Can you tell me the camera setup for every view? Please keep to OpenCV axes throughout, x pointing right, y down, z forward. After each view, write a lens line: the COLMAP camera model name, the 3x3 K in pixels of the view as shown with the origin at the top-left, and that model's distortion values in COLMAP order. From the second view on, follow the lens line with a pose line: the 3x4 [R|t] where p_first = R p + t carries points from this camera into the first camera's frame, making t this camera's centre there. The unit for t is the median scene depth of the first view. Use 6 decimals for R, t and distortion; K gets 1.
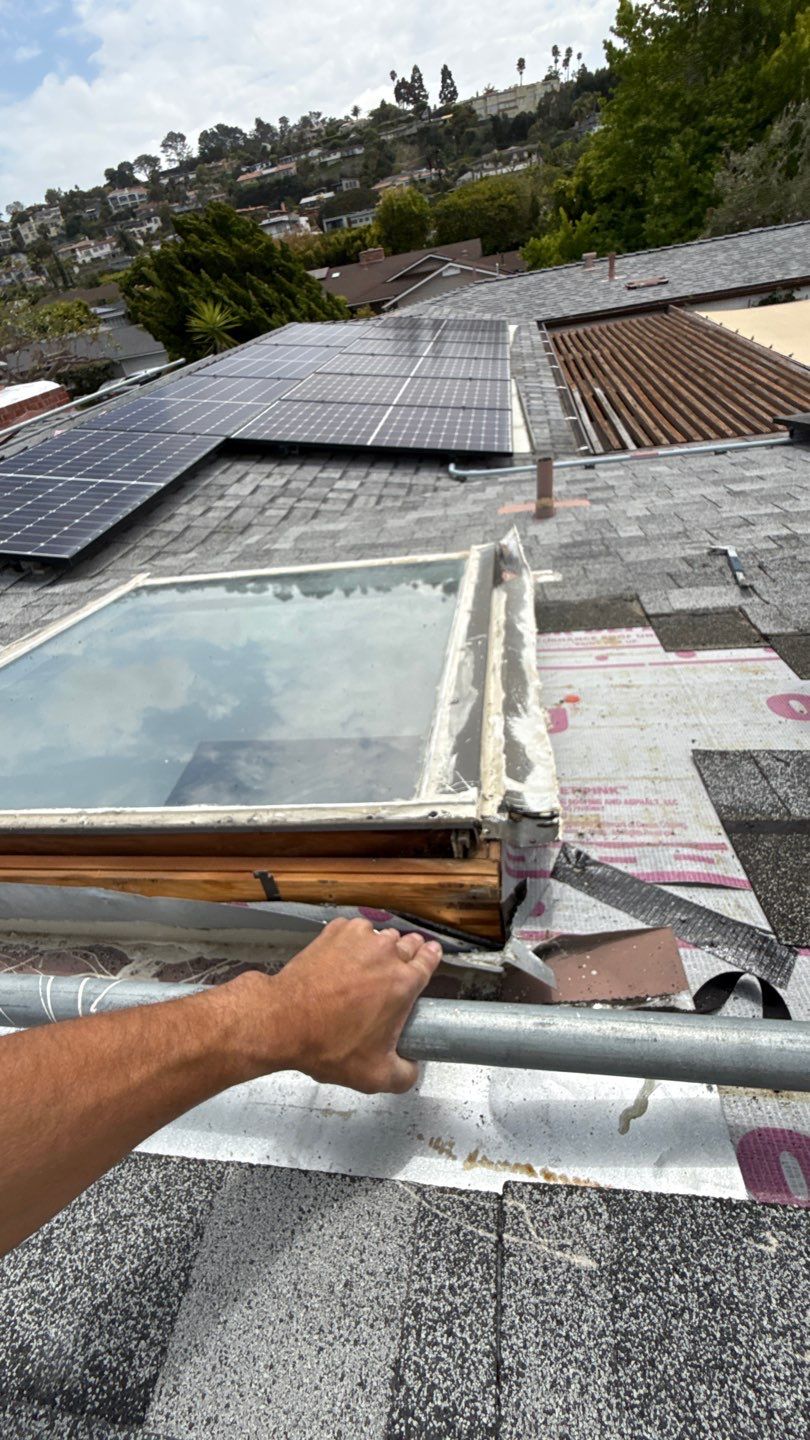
lens RADIAL K [[577.5, 0, 397.7], [0, 577.5, 712.1], [0, 0, 1]] dist [0.001737, -0.002186]
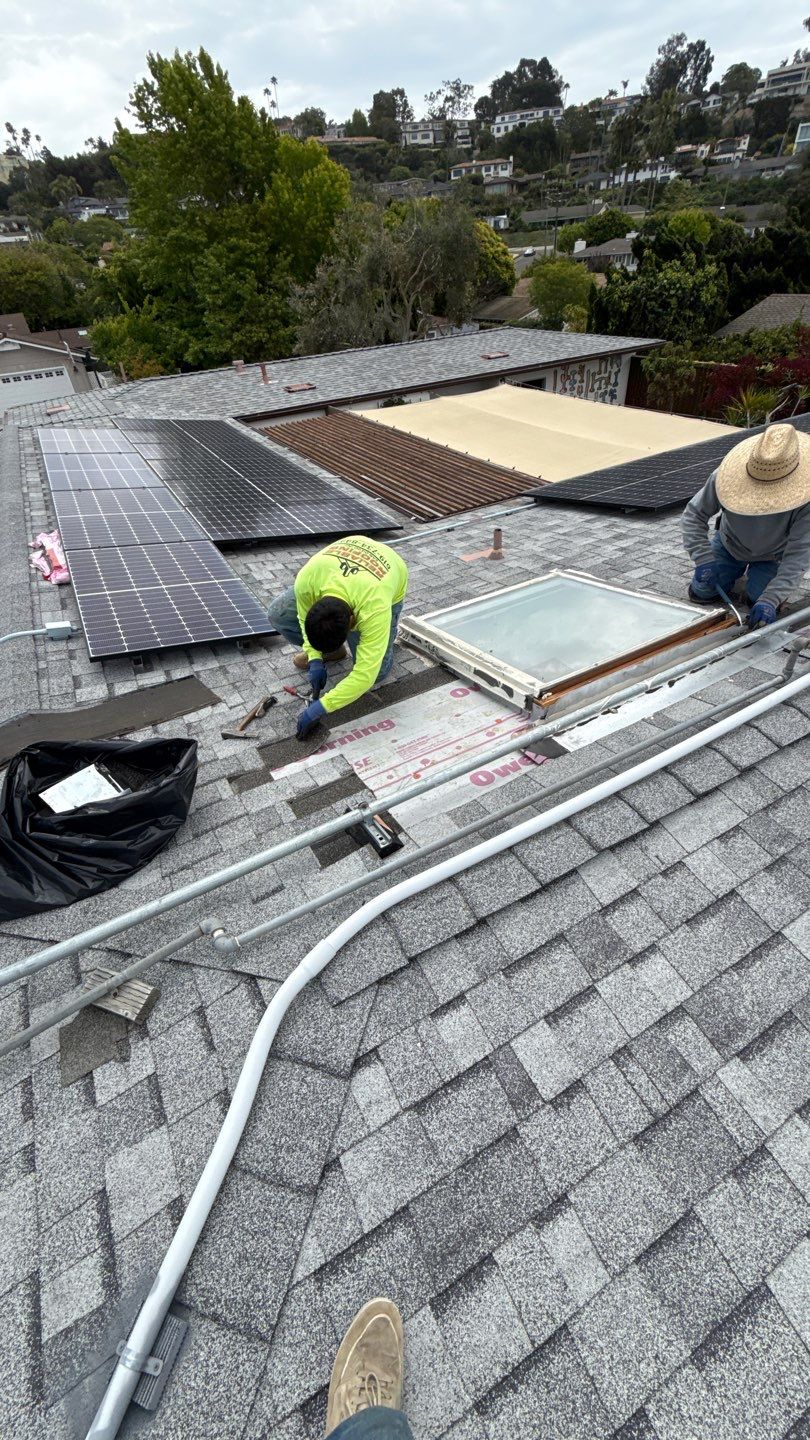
lens RADIAL K [[577.5, 0, 403.1], [0, 577.5, 711.7], [0, 0, 1]] dist [0.001737, -0.002186]
pose [[0.795558, -0.283464, 0.535477, -0.307642], [0.329403, 0.944132, 0.010399, 0.003154], [-0.508508, 0.168115, 0.844486, -0.093404]]
